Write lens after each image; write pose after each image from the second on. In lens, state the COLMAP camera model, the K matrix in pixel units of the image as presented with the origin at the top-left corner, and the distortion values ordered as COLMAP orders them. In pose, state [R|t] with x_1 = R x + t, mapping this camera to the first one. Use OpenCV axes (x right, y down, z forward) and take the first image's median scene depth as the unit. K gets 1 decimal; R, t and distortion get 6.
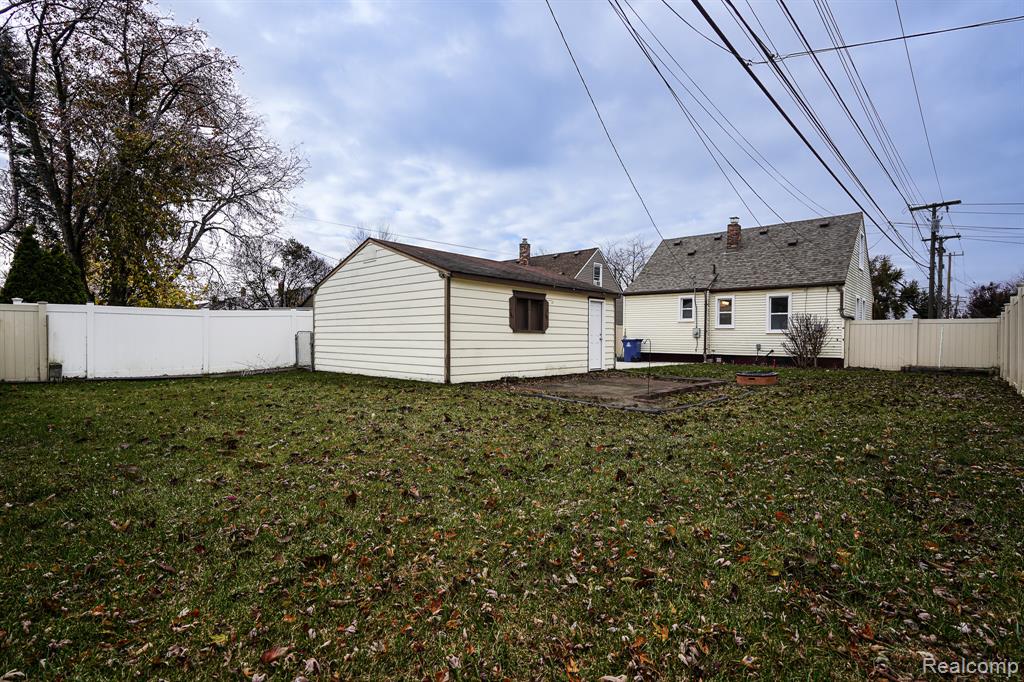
lens RADIAL K [[479.3, 0, 513.0], [0, 479.3, 328.5], [0, 0, 1]] dist [-0.001509, -0.000048]
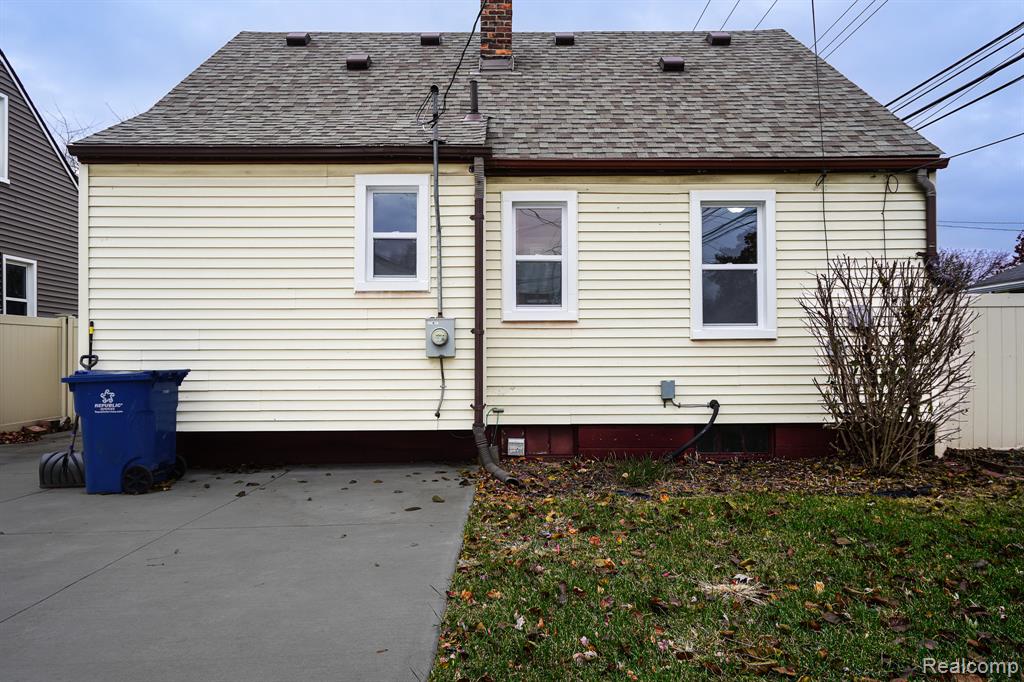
lens RADIAL K [[685.6, 0, 512.0], [0, 685.6, 341.0], [0, 0, 1]] dist [0.029007, -0.000074]
pose [[0.724398, -0.005814, 0.689358, 0.180406], [0.002142, 0.999979, 0.006182, 0.008102], [-0.689379, -0.003001, 0.724395, 0.740821]]
